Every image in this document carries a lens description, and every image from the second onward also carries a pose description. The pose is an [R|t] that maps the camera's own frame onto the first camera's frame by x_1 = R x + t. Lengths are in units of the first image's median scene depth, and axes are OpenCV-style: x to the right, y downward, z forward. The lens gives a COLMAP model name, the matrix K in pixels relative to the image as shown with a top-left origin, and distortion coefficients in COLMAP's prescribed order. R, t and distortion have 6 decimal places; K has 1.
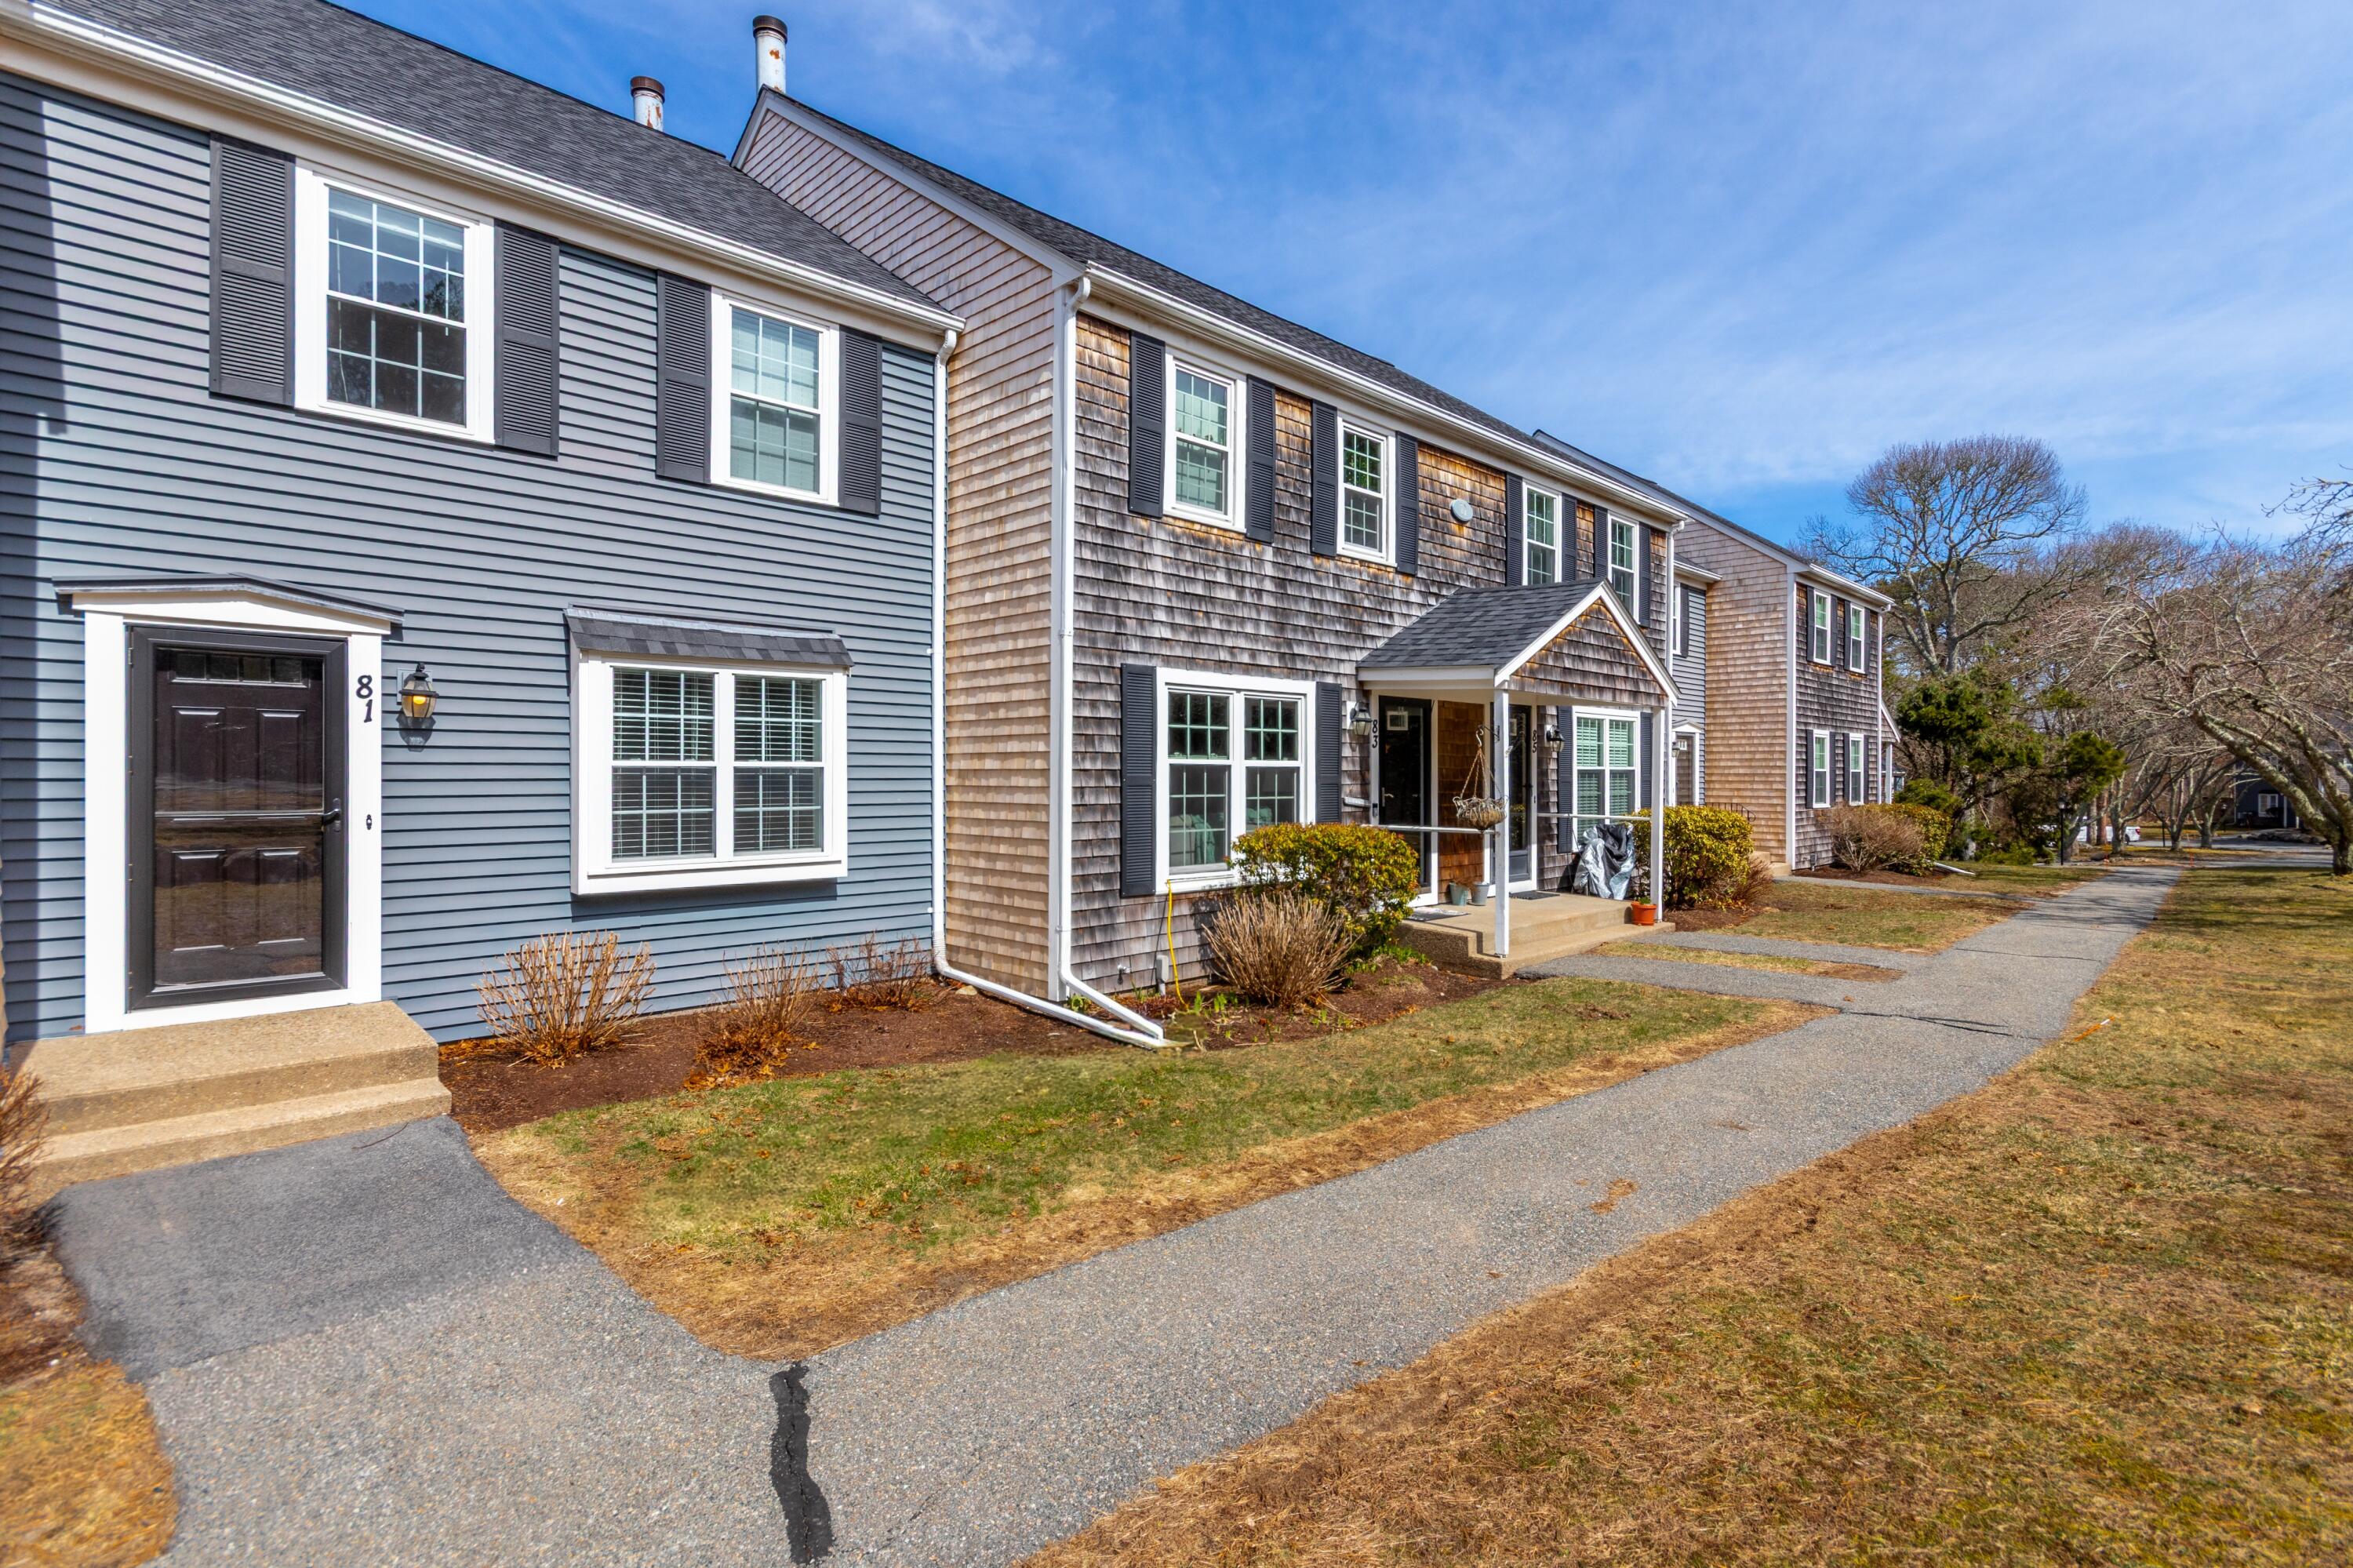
lens RADIAL K [[1115.6, 0, 1162.1], [0, 1115.6, 774.7], [0, 0, 1]] dist [0.001425, 0.001755]
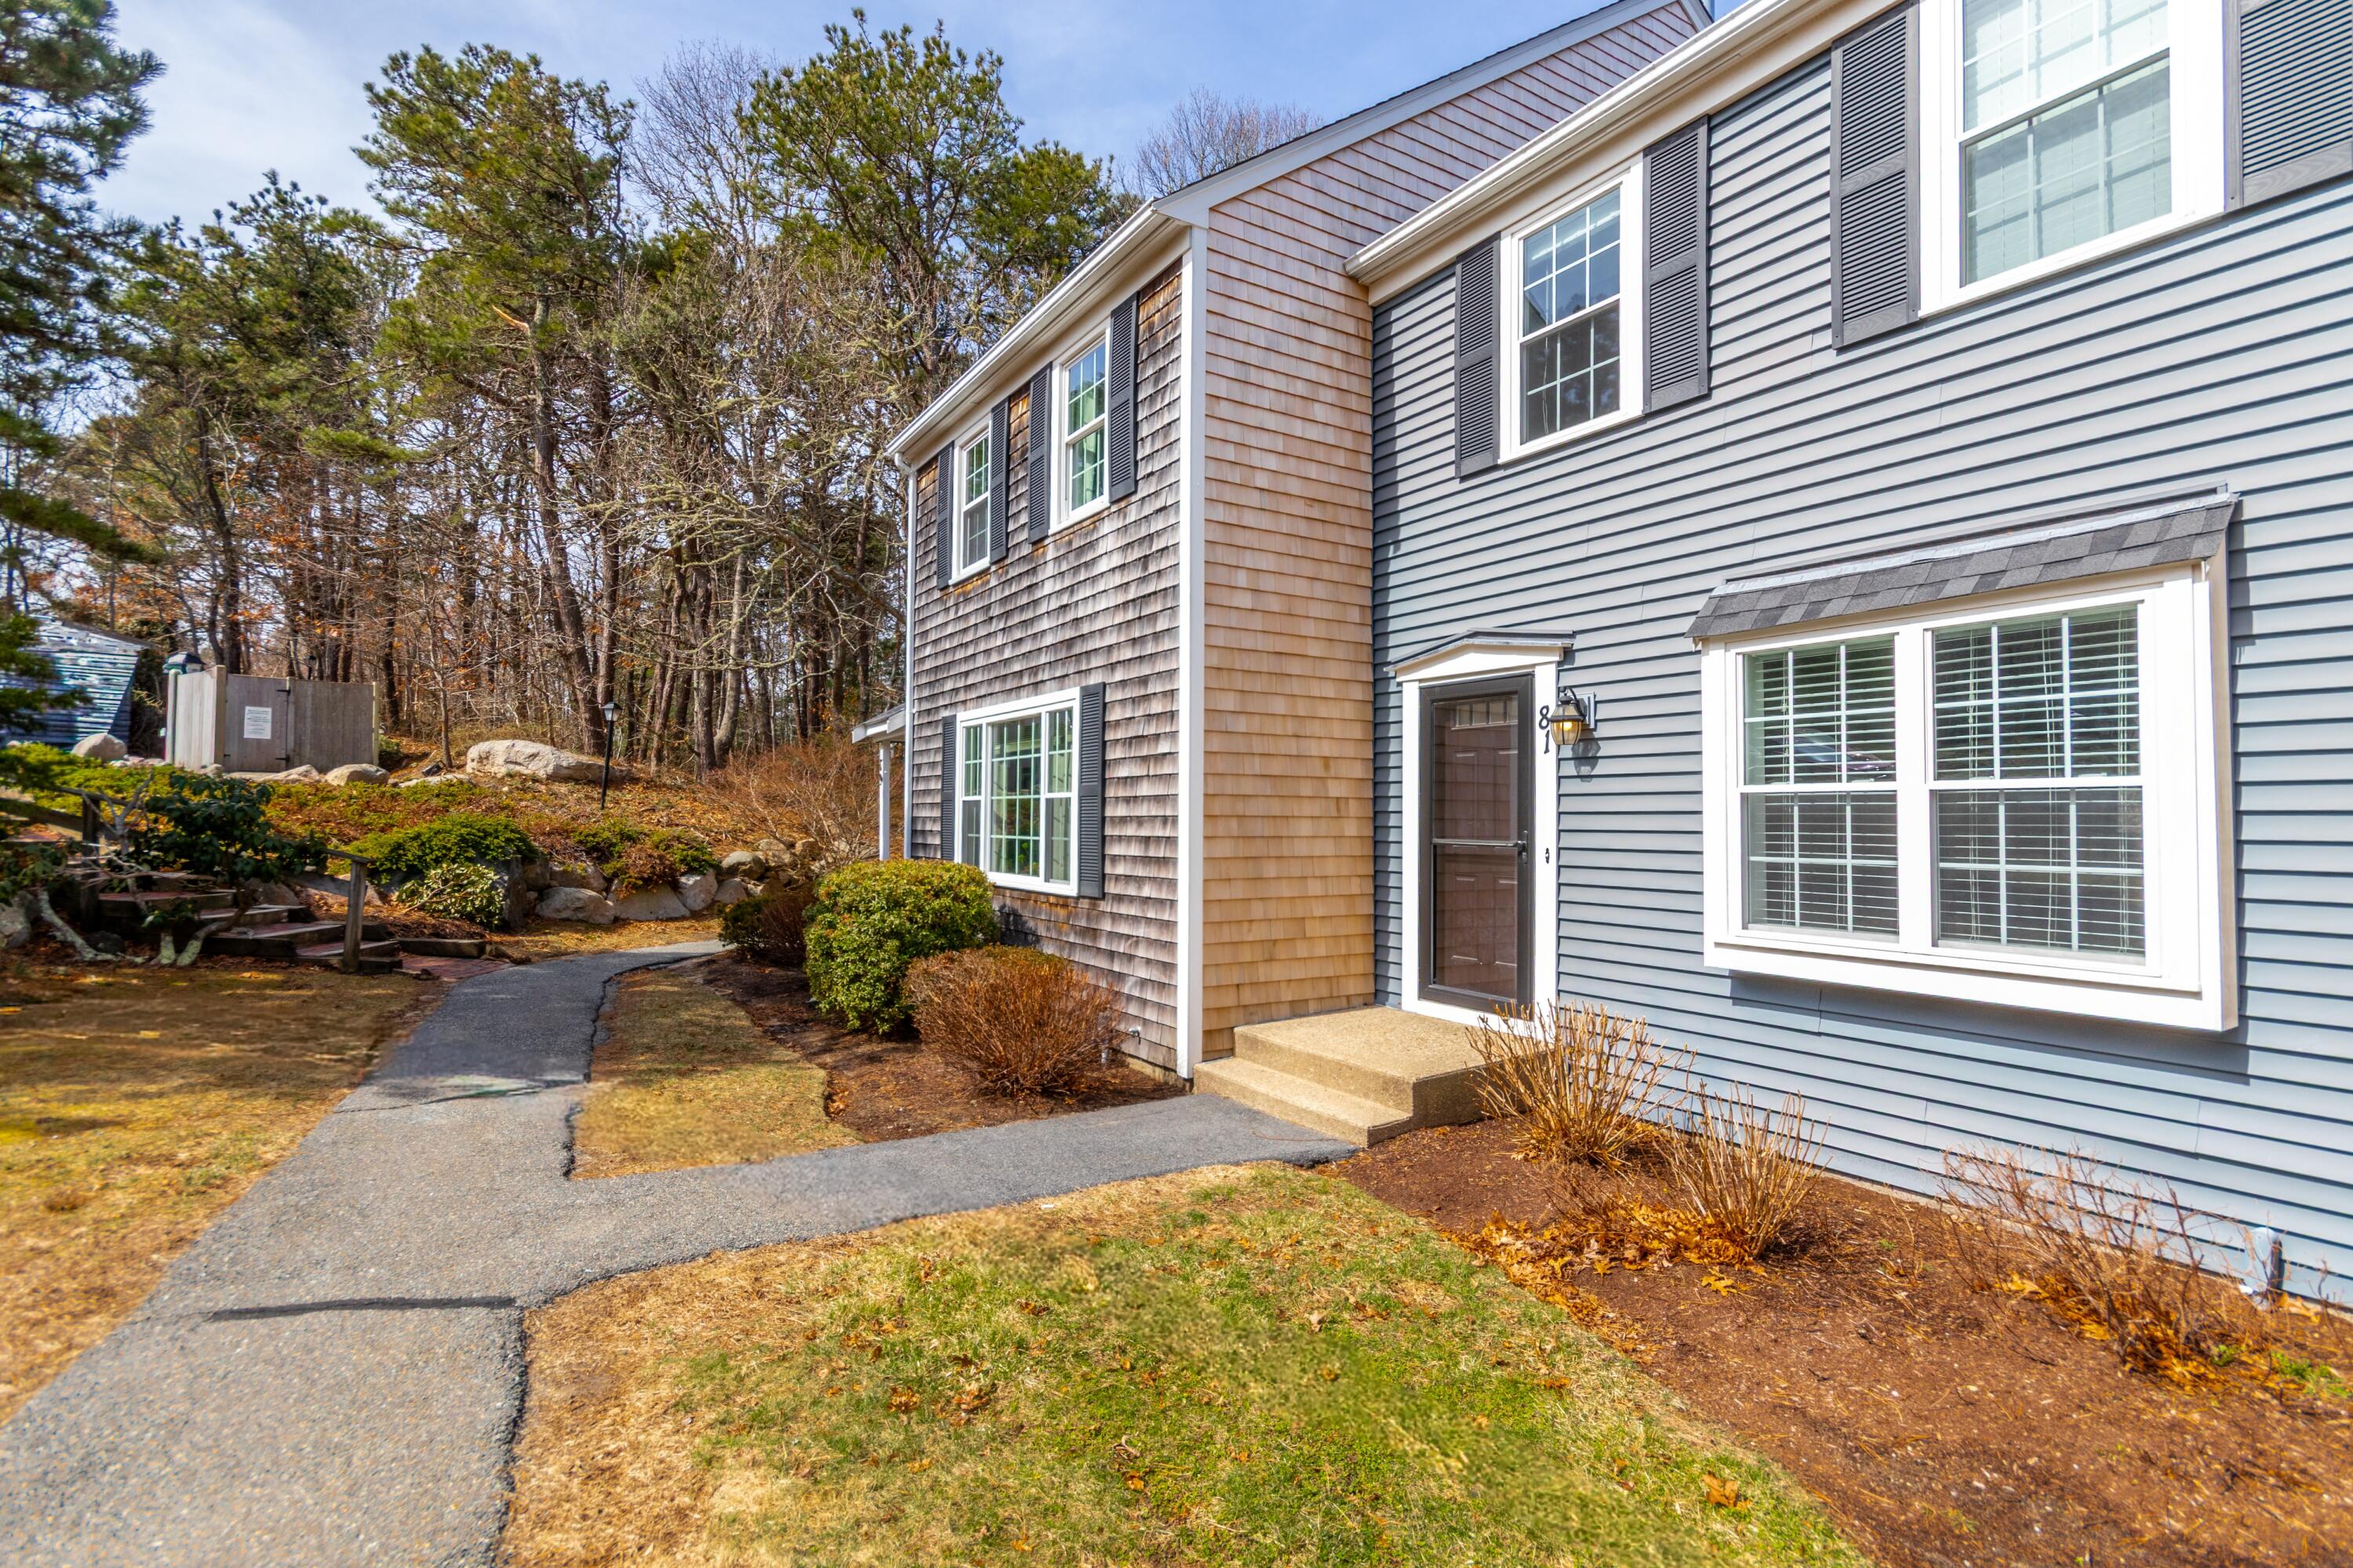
lens RADIAL K [[1112.6, 0, 1181.0], [0, 1112.6, 792.4], [0, 0, 1]] dist [-0.015281, 0.017189]
pose [[-0.200411, -0.026090, -0.979364, 0.239953], [-0.009014, 0.999652, -0.024786, 0.011209], [0.979670, 0.003860, -0.200577, 0.694875]]
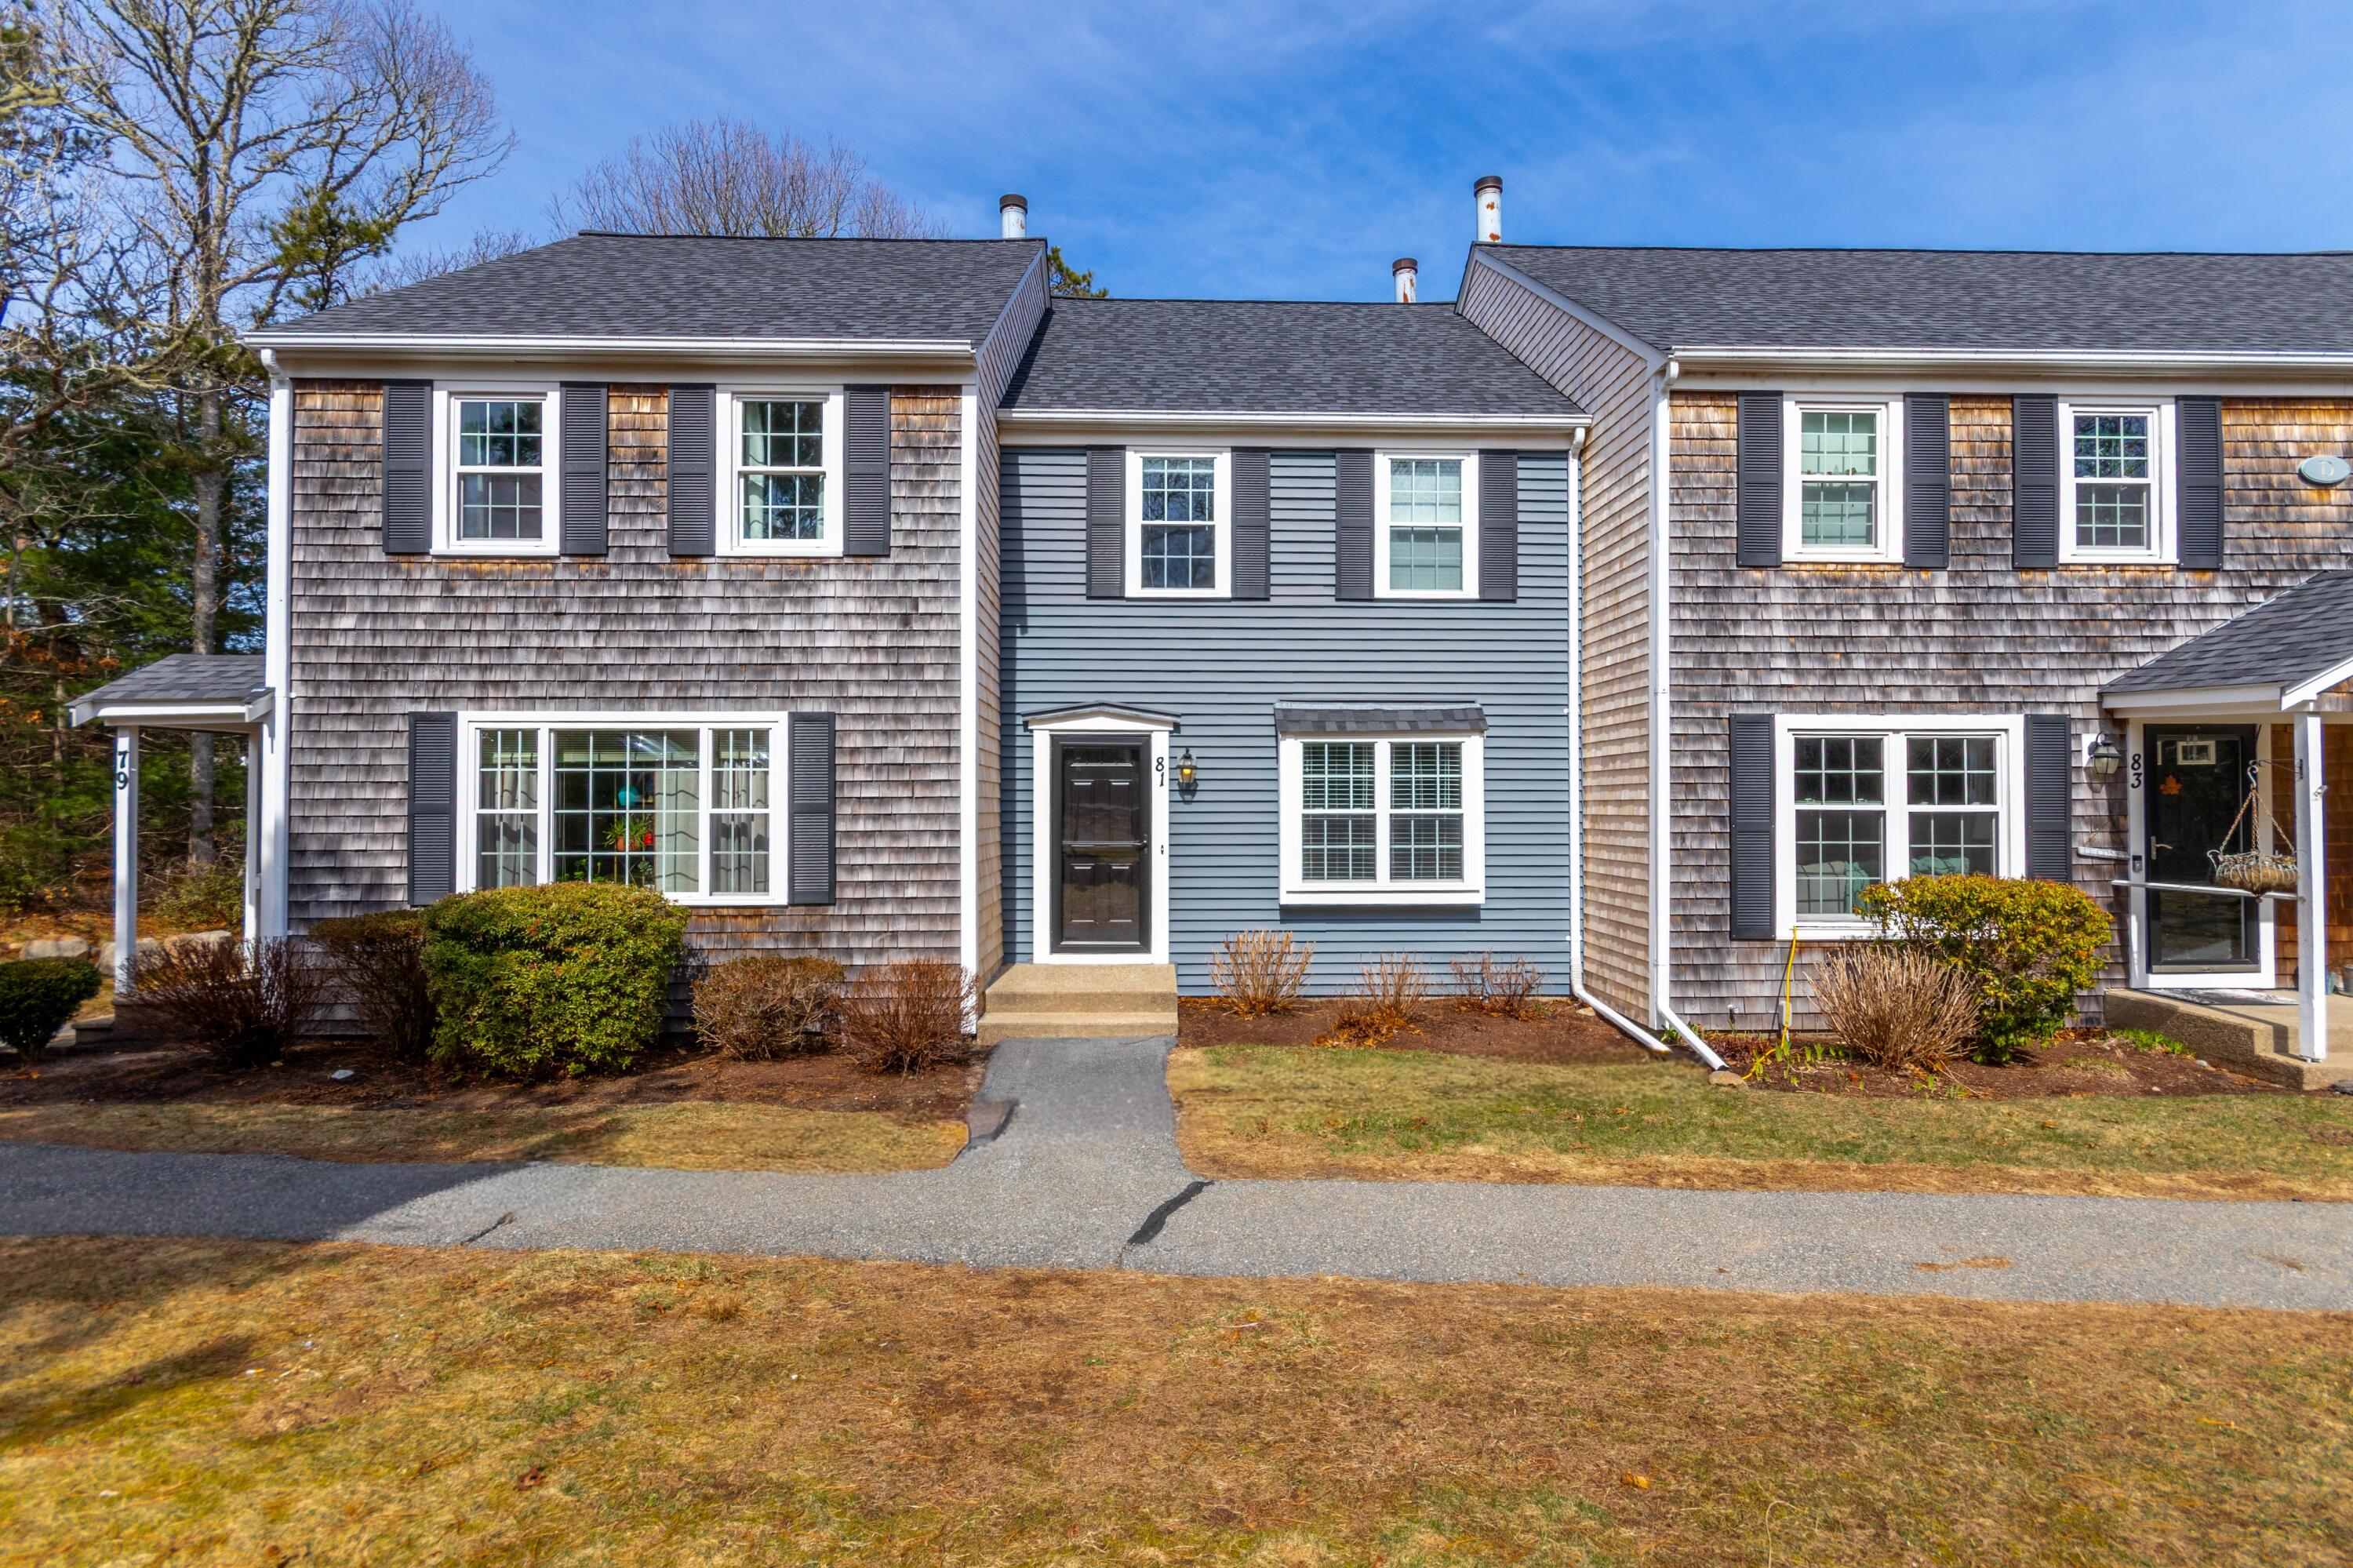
lens RADIAL K [[1082.7, 0, 1182.2], [0, 1082.7, 794.5], [0, 0, 1]] dist [0.001162, 0.000993]
pose [[0.735268, -0.009605, -0.677708, 0.276953], [0.000875, 0.999912, -0.013222, -0.011964], [0.677776, 0.009128, 0.735212, -0.086594]]
